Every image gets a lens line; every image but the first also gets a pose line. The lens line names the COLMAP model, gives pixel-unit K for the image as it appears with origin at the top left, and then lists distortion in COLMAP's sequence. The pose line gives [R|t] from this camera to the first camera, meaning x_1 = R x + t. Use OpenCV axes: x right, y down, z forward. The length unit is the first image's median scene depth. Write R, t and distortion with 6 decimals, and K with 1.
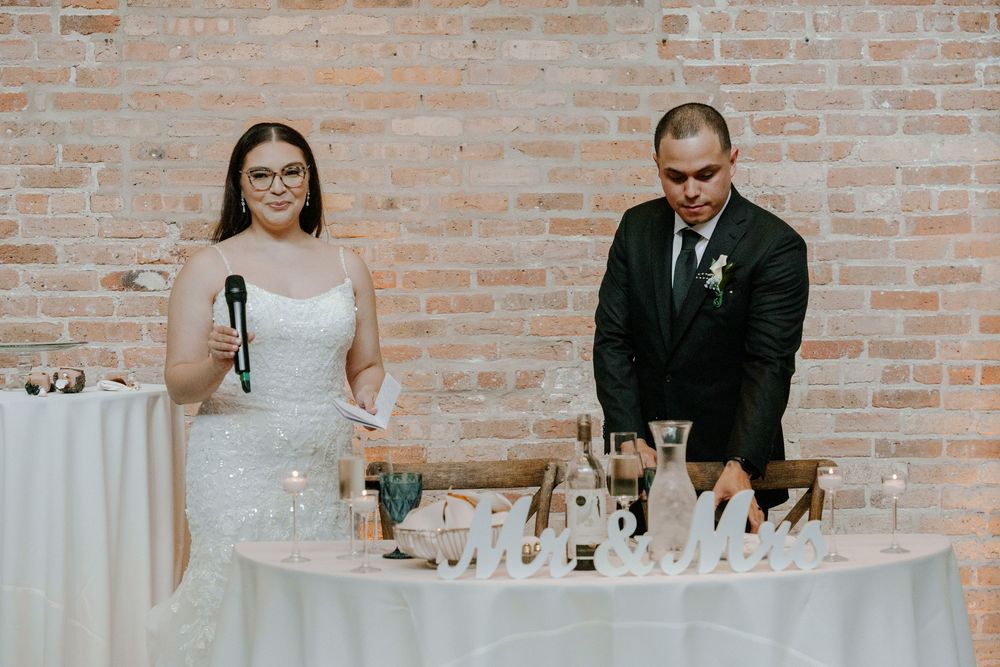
lens RADIAL K [[1994.8, 0, 481.8], [0, 1994.8, 350.7], [0, 0, 1]] dist [0.047927, -0.092509]
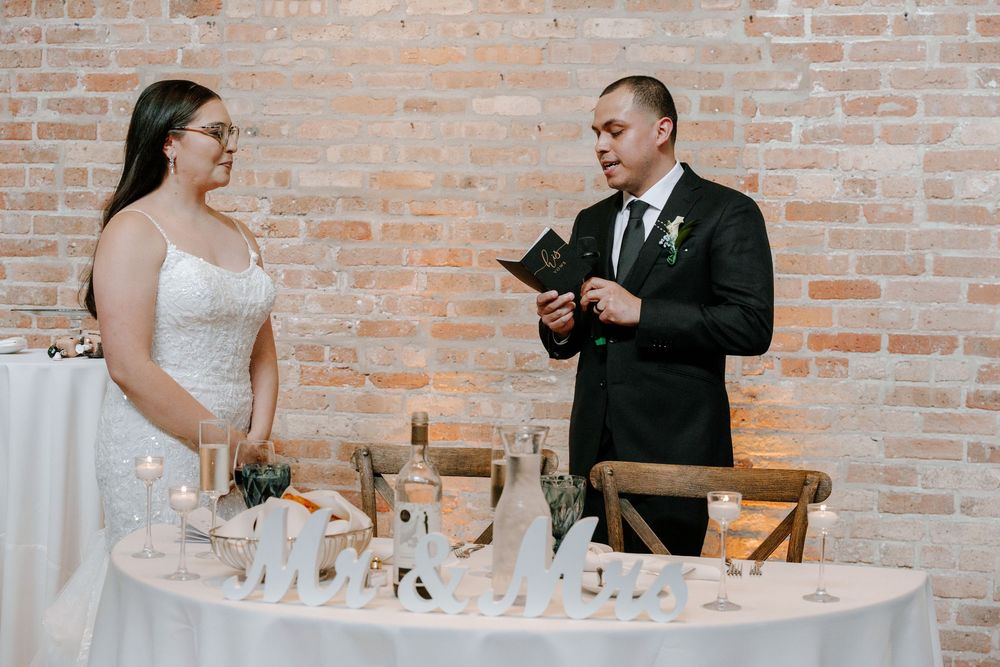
lens RADIAL K [[1509.9, 0, 500.0], [0, 1509.9, 333.5], [0, 0, 1]] dist [0.017570, 0.003800]
pose [[0.968181, 0.038262, -0.247310, 0.160284], [-0.036773, 0.999267, 0.010635, -0.006101], [0.247535, -0.001202, 0.968878, 0.263477]]
